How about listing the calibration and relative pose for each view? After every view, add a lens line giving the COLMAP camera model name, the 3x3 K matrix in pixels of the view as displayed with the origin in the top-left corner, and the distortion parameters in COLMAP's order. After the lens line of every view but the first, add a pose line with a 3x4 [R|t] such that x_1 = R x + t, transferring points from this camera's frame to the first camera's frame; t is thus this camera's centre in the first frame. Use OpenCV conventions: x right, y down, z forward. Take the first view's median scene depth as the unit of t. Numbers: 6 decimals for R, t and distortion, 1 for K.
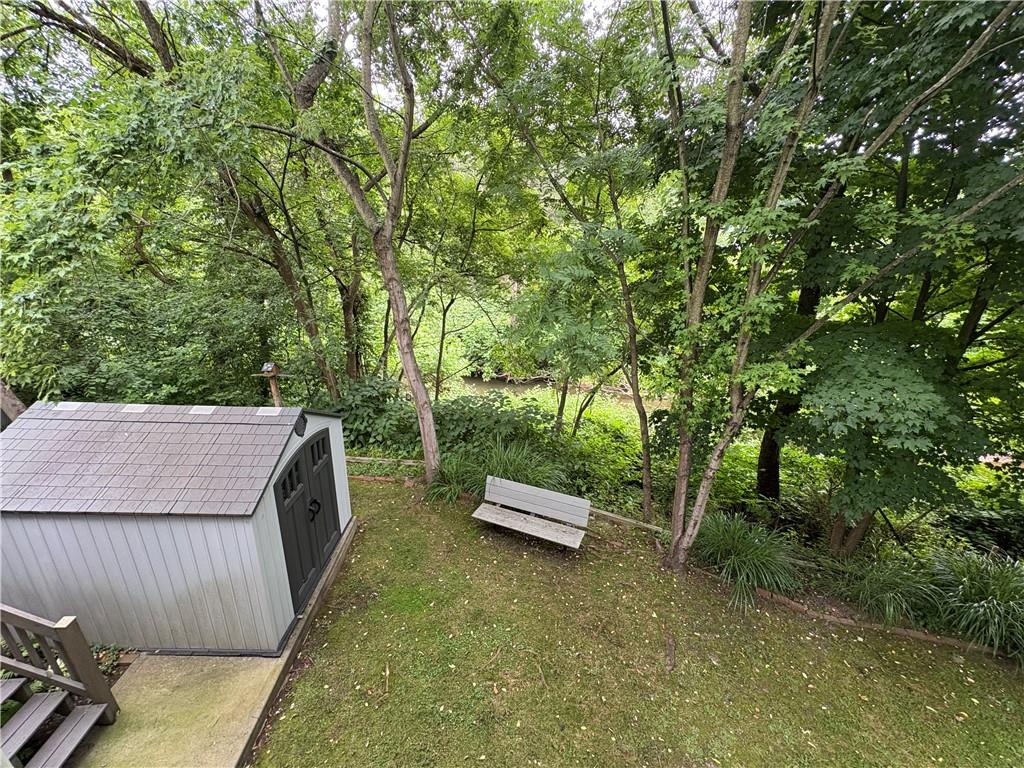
lens RADIAL K [[413.7, 0, 512.0], [0, 413.7, 384.0], [0, 0, 1]] dist [0.020168, 0.000365]
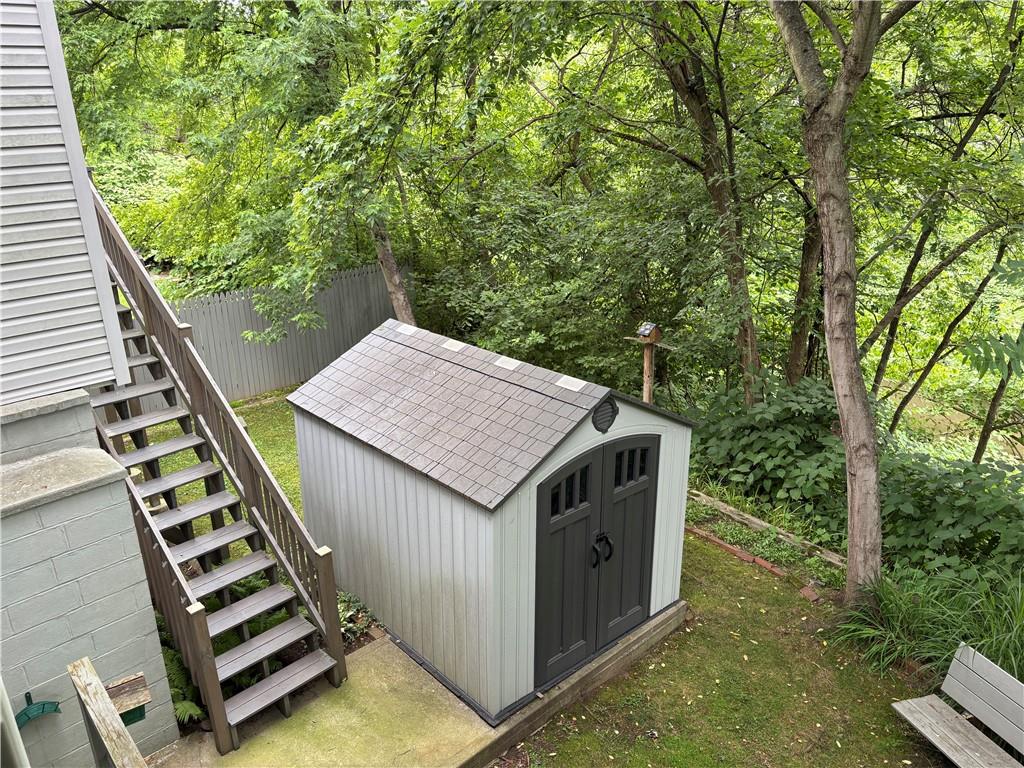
lens RADIAL K [[793.5, 0, 512.0], [0, 793.5, 384.0], [0, 0, 1]] dist [0.071110, -0.002410]
pose [[0.670380, 0.209261, -0.711899, 0.252999], [-0.221678, 0.972076, 0.076990, -0.010294], [0.708131, 0.106199, 0.698049, 0.027289]]
